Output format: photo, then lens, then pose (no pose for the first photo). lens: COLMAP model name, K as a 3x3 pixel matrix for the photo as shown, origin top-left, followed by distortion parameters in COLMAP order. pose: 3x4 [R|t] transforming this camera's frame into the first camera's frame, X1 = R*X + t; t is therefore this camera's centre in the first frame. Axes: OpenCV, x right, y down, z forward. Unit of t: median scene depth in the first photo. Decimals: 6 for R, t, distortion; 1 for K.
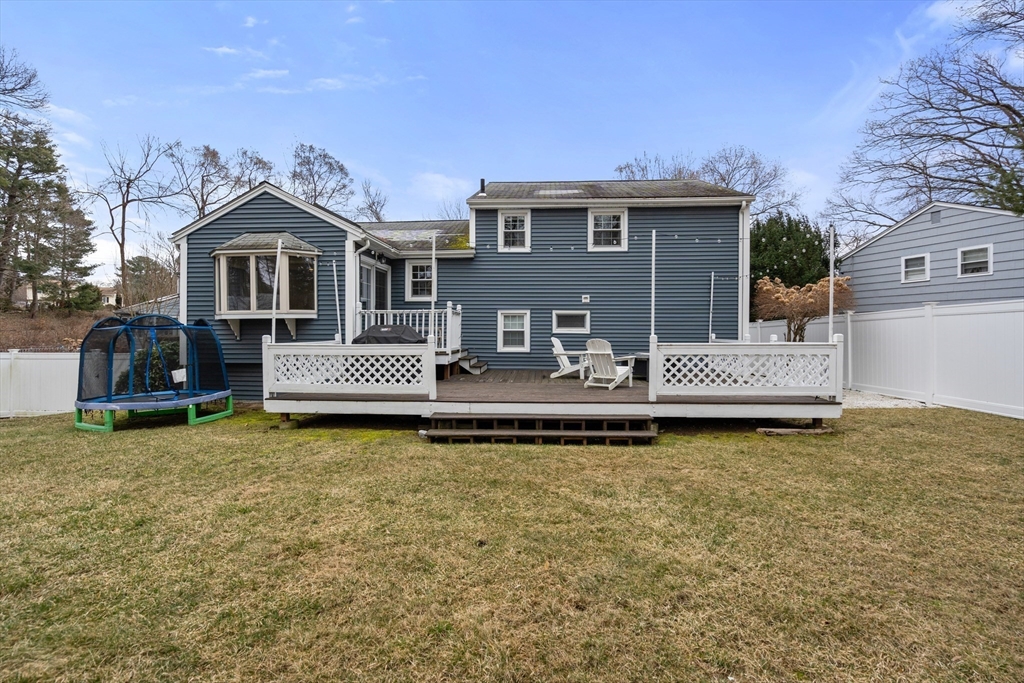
lens RADIAL K [[467.6, 0, 517.5], [0, 467.6, 338.0], [0, 0, 1]] dist [-0.002564, 0.001175]
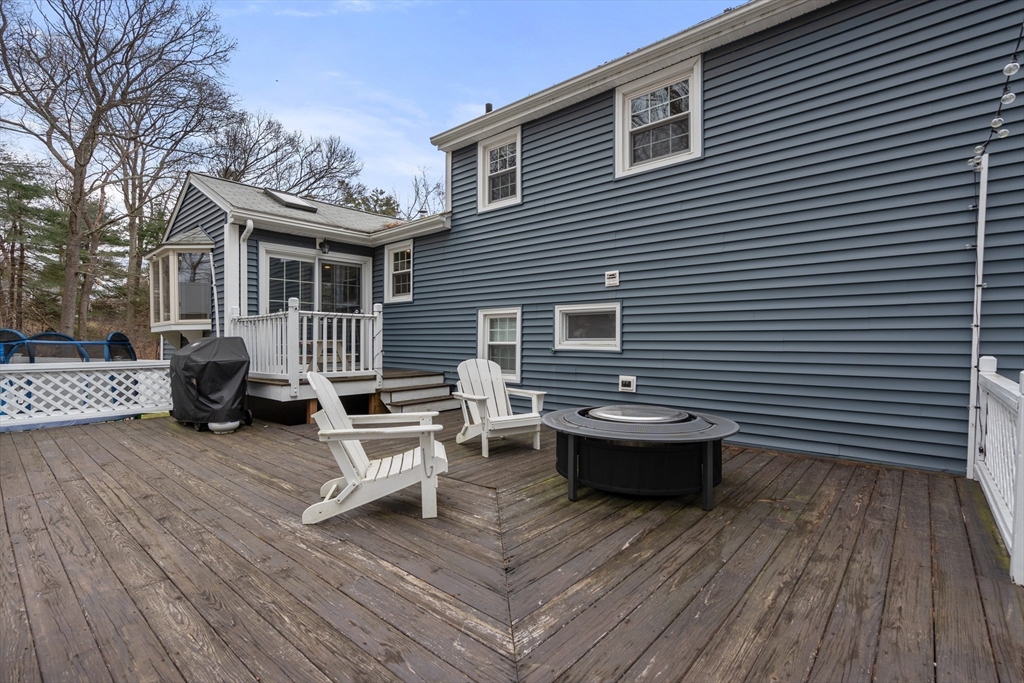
lens RADIAL K [[467.6, 0, 482.5], [0, 467.6, 339.9], [0, 0, 1]] dist [-0.002564, 0.001175]
pose [[0.776084, -0.002573, -0.630624, 0.345076], [-0.006824, 0.999899, -0.012478, -0.014201], [0.630592, 0.013987, 0.775988, 0.549562]]
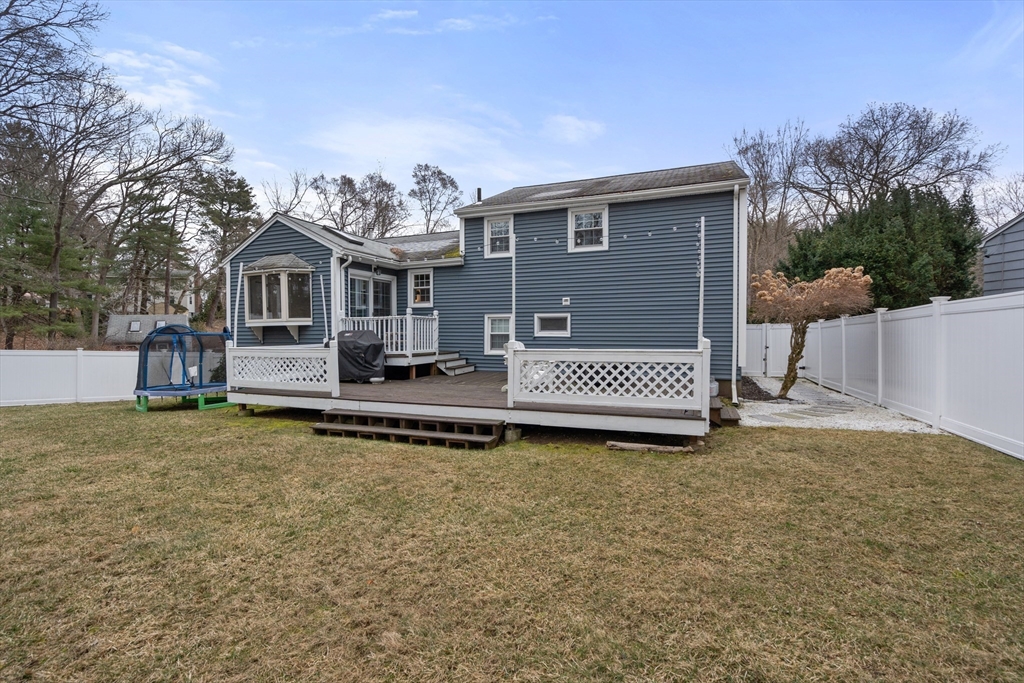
lens RADIAL K [[467.6, 0, 501.9], [0, 467.6, 342.0], [0, 0, 1]] dist [-0.002564, 0.001175]
pose [[0.948609, 0.001312, -0.316448, 0.328723], [0.000940, 0.999975, 0.006963, -0.005748], [0.316450, -0.006903, 0.948584, 0.029471]]
